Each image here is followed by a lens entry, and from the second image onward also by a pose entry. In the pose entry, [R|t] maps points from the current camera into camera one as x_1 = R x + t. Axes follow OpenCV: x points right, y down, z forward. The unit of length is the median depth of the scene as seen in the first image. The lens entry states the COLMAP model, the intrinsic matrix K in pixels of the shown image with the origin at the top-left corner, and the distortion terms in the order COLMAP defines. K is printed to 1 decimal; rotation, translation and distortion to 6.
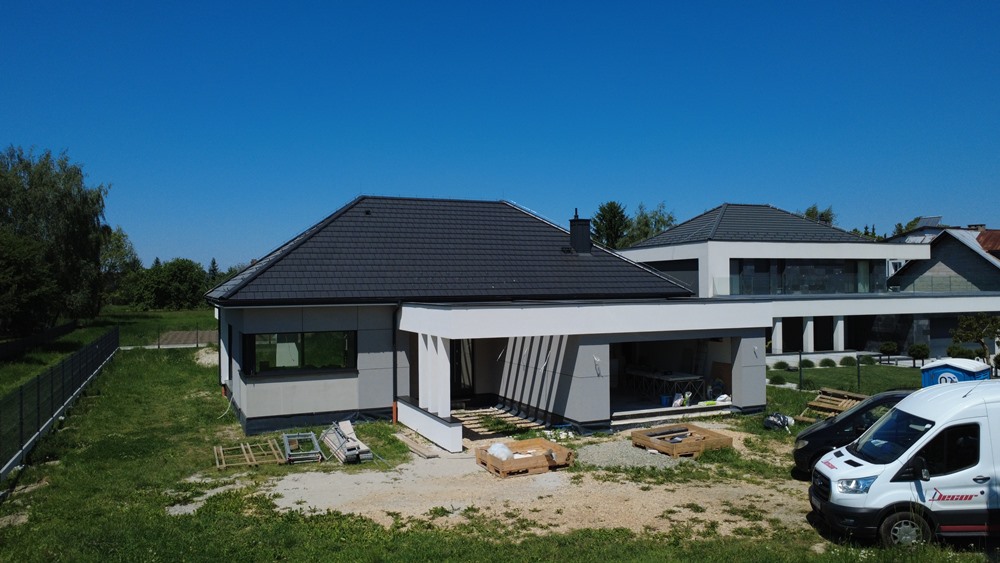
lens RADIAL K [[727.3, 0, 500.0], [0, 727.3, 281.5], [0, 0, 1]] dist [-0.001002, -0.002292]
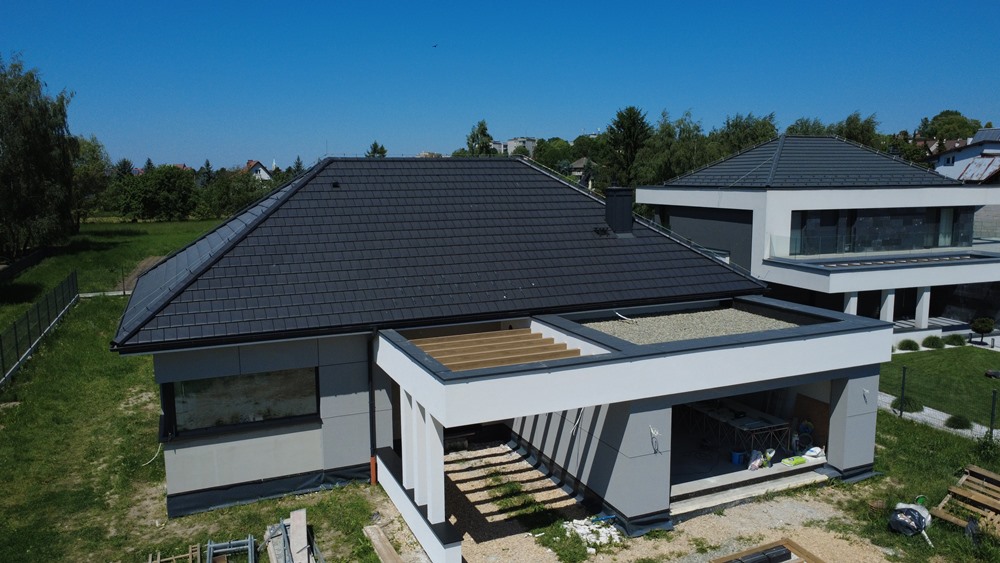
lens RADIAL K [[727.3, 0, 500.0], [0, 727.3, 281.5], [0, 0, 1]] dist [-0.001002, -0.002292]
pose [[0.999960, 0.001894, -0.008783, -0.007409], [-0.000572, 0.988972, 0.148104, -0.109346], [0.008967, -0.148093, 0.988933, 0.258935]]
